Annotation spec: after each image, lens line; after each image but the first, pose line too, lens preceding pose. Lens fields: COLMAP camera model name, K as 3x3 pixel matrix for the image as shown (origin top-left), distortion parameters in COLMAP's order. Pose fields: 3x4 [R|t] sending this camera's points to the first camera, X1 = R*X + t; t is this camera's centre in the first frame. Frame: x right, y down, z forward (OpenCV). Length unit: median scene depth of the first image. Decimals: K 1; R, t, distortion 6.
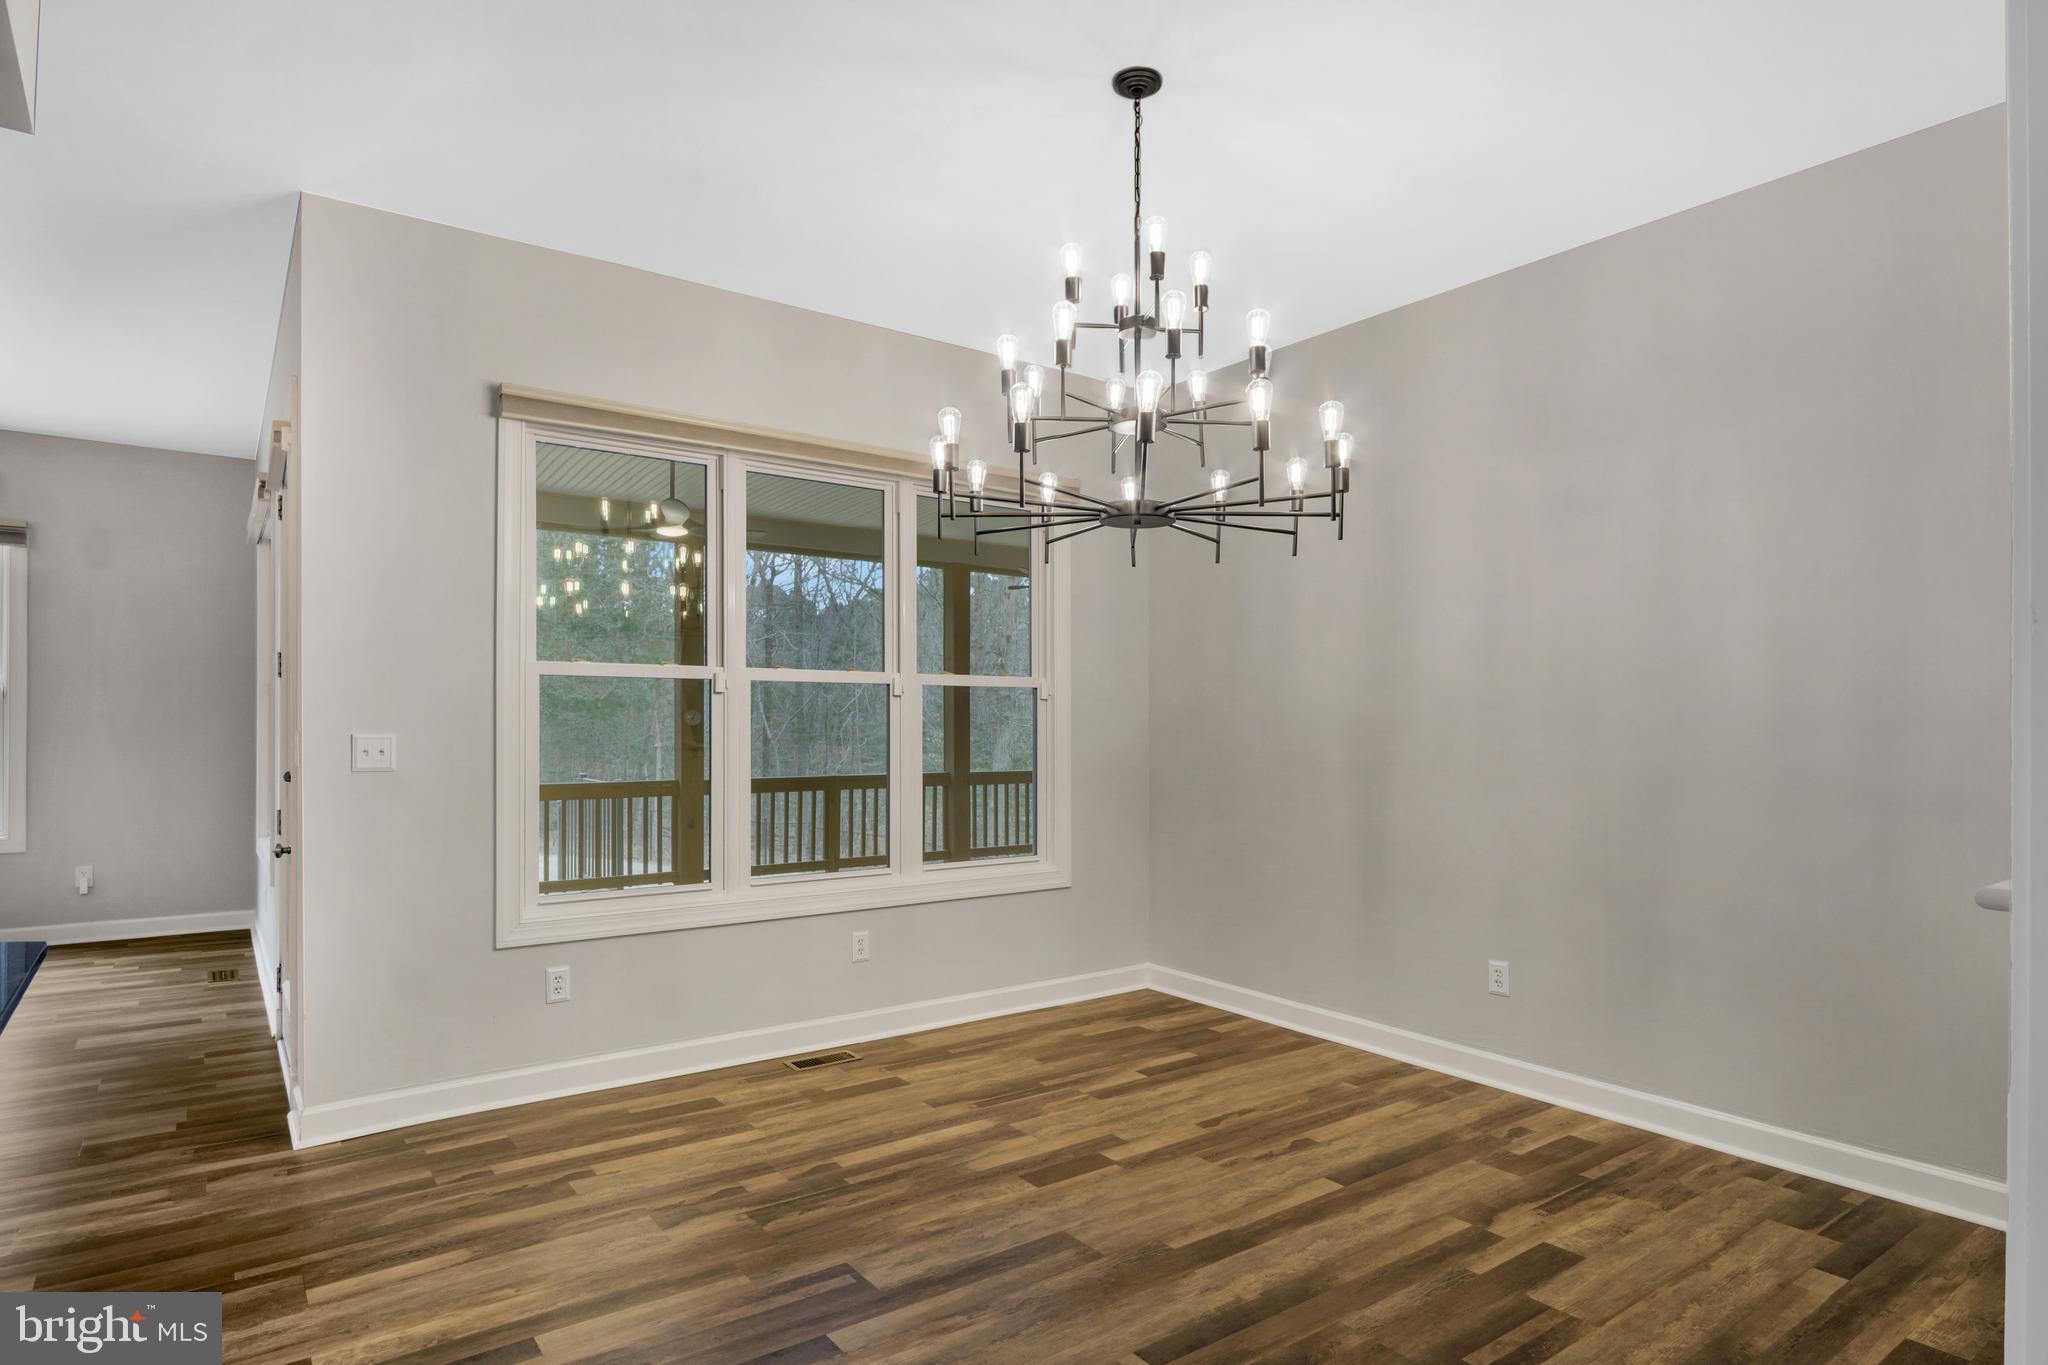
lens RADIAL K [[1124.8, 0, 1016.2], [0, 1124.8, 717.1], [0, 0, 1]] dist [-0.003545, -0.001637]
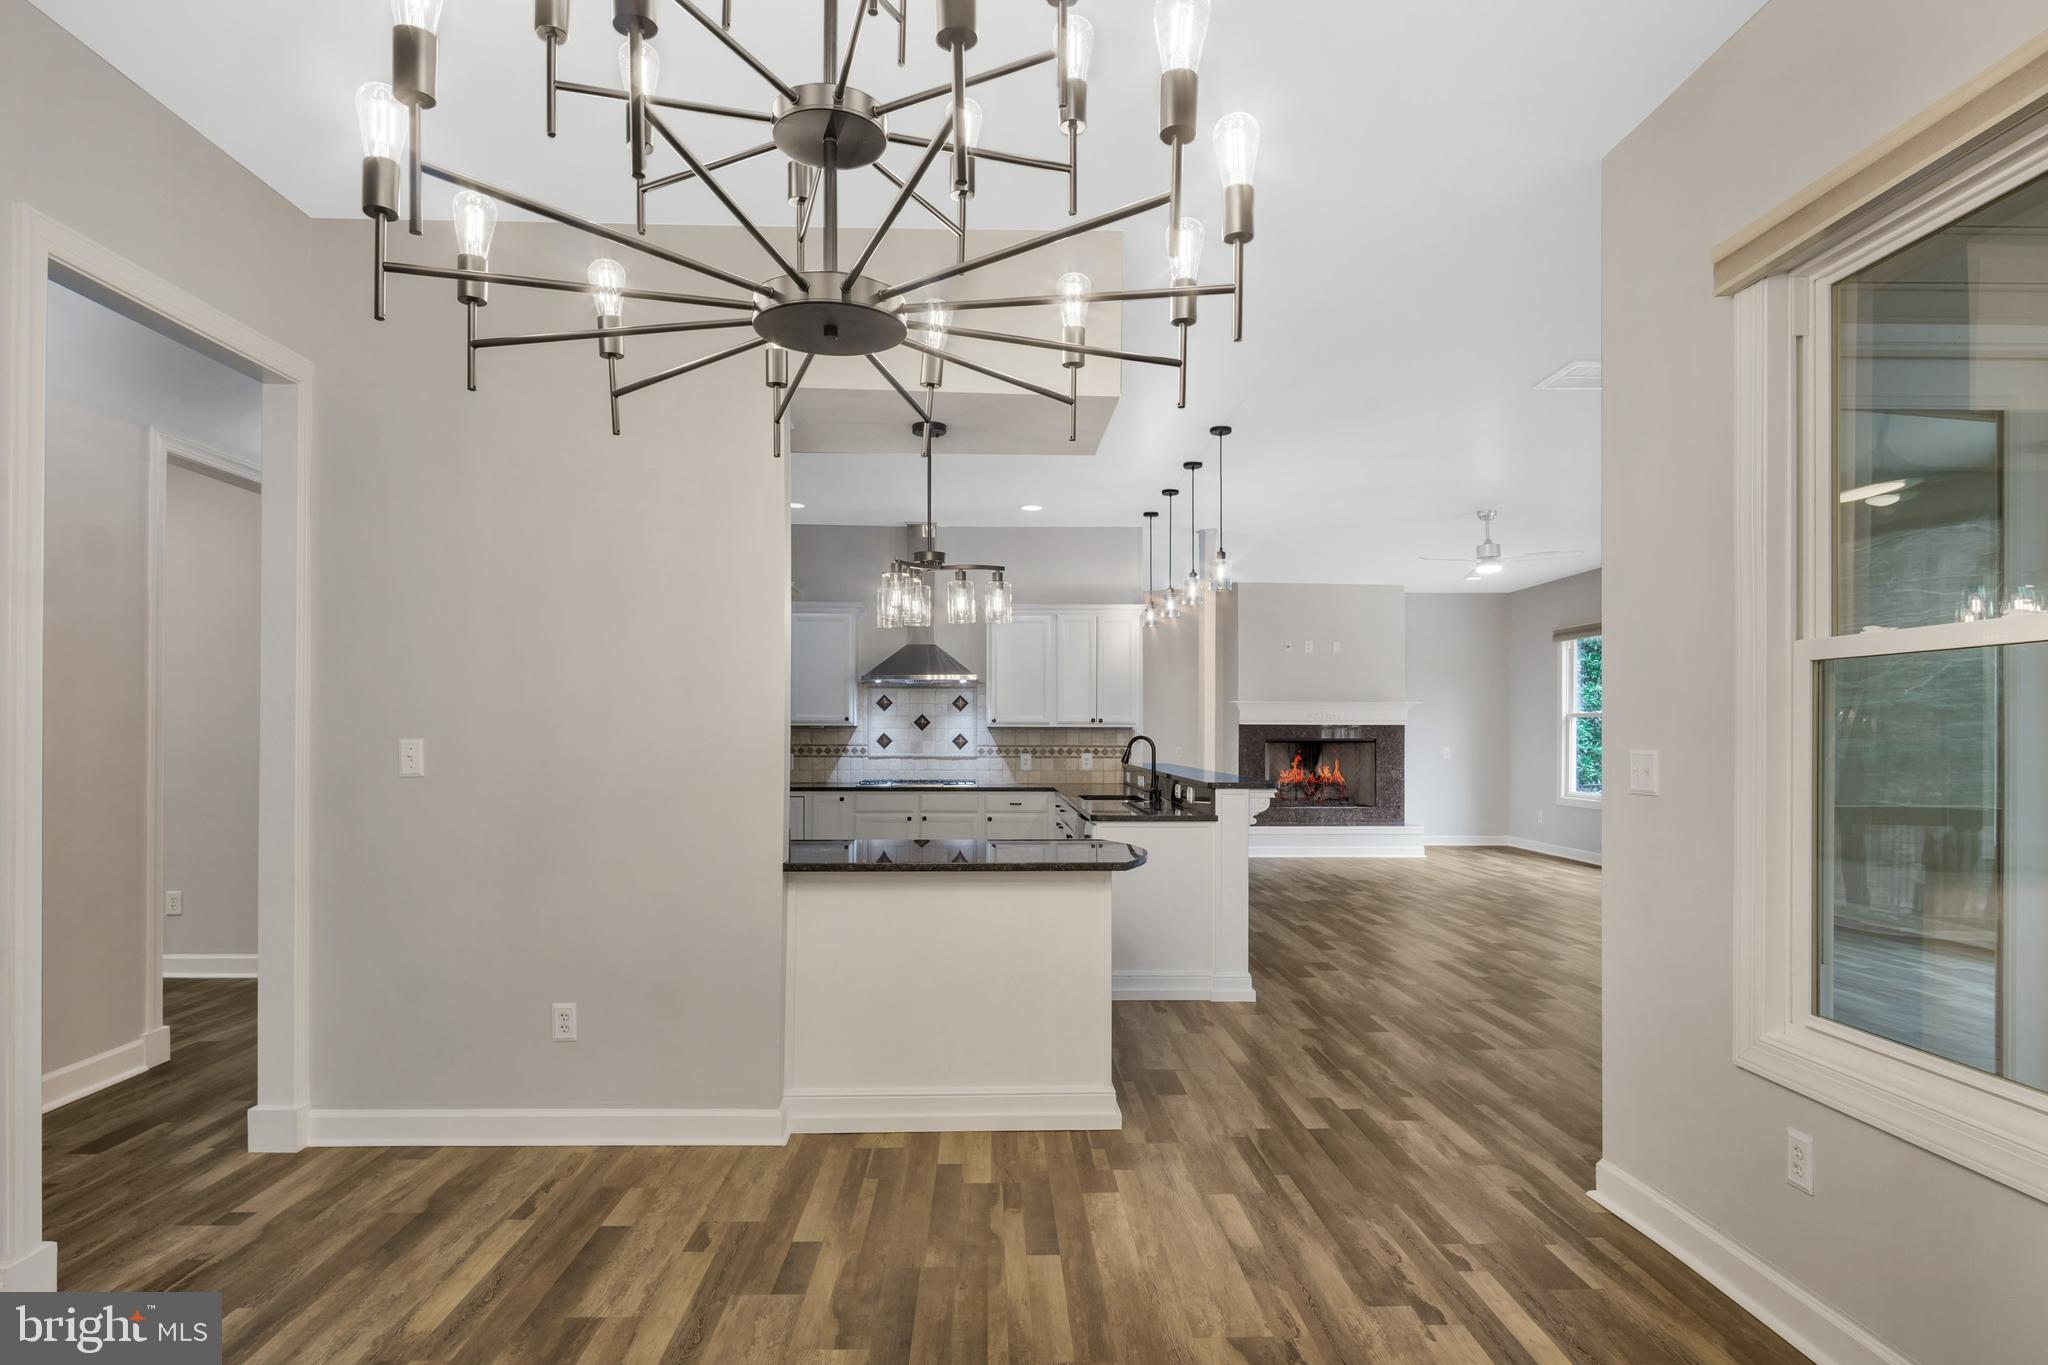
lens RADIAL K [[1097.3, 0, 1001.5], [0, 1097.3, 750.8], [0, 0, 1]] dist [0.000050, -0.000271]
pose [[-0.563570, 0.012436, -0.825975, 0.387302], [-0.001557, 0.999869, 0.016117, 0.001521], [0.826067, 0.010369, -0.563476, 1.117102]]
